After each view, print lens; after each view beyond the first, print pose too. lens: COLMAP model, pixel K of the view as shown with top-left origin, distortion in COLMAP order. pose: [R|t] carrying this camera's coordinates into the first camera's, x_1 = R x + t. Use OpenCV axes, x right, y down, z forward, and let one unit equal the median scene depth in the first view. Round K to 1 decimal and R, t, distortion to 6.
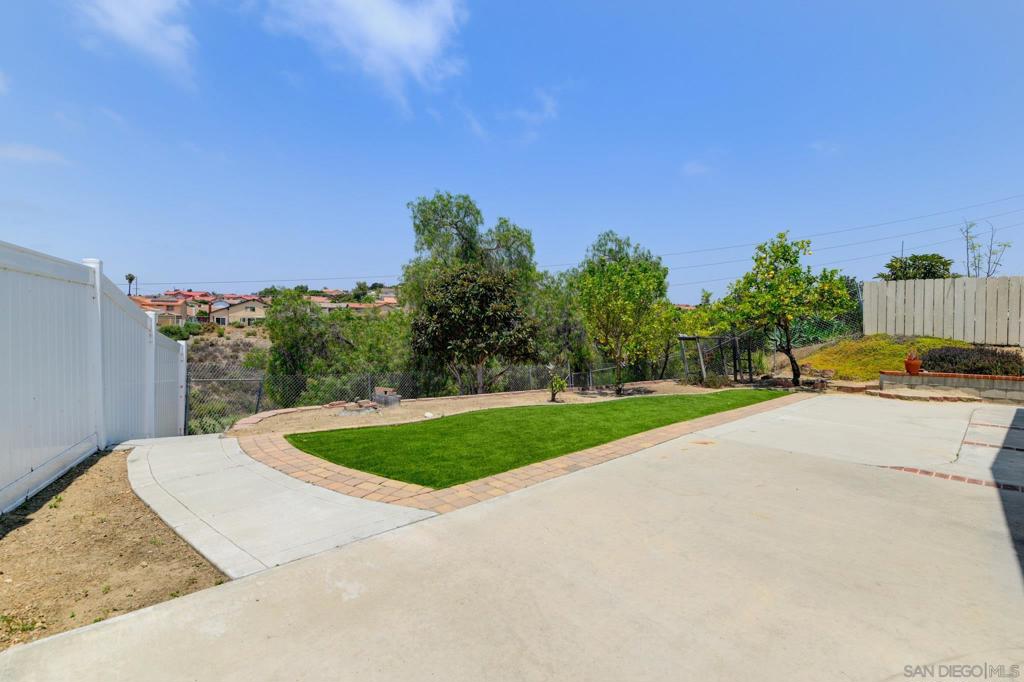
lens RADIAL K [[456.3, 0, 512.3], [0, 456.3, 318.4], [0, 0, 1]] dist [-0.000602, -0.000294]
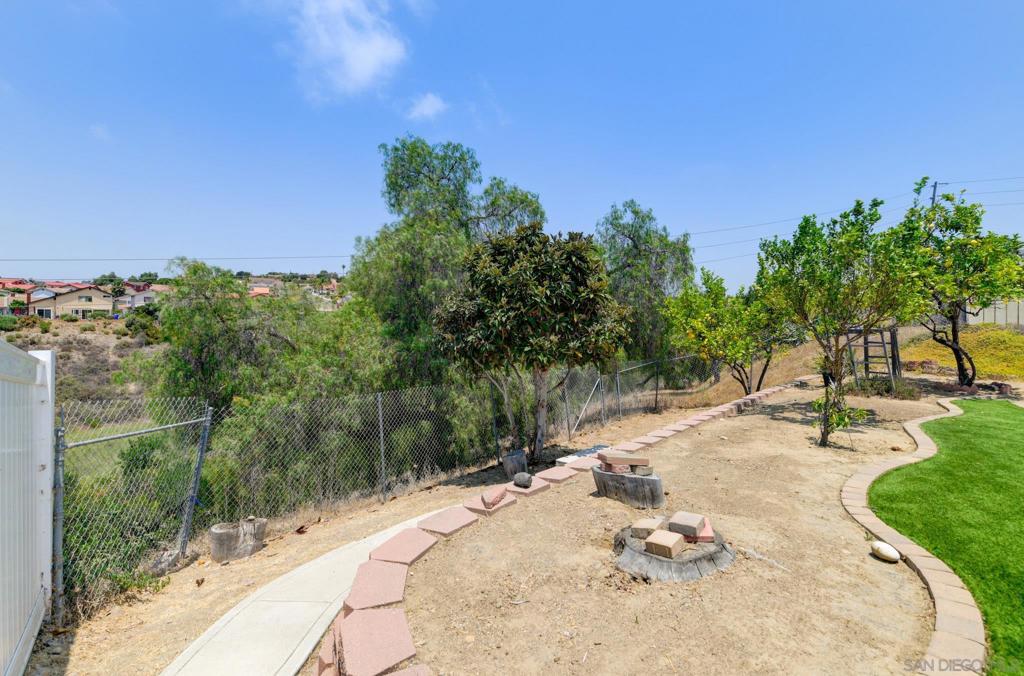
lens RADIAL K [[466.5, 0, 509.5], [0, 466.5, 319.9], [0, 0, 1]] dist [-0.001573, -0.009838]
pose [[0.975259, -0.003683, 0.221035, -0.171610], [-0.000700, 0.999805, 0.019752, 0.006076], [-0.221065, -0.019418, 0.975066, 0.215234]]
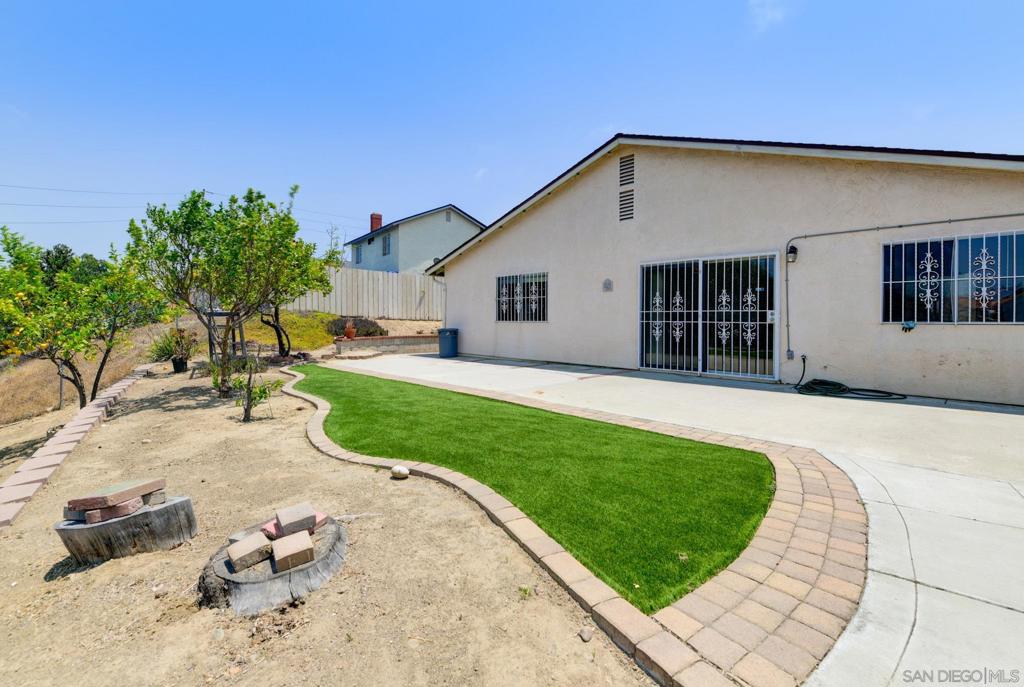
lens RADIAL K [[455.5, 0, 510.7], [0, 455.5, 314.3], [0, 0, 1]] dist [-0.001781, -0.000390]
pose [[-0.007786, -0.010167, 0.999918, -0.200988], [-0.020611, 0.999738, 0.010005, 0.013841], [-0.999757, -0.020531, -0.007994, 0.275140]]
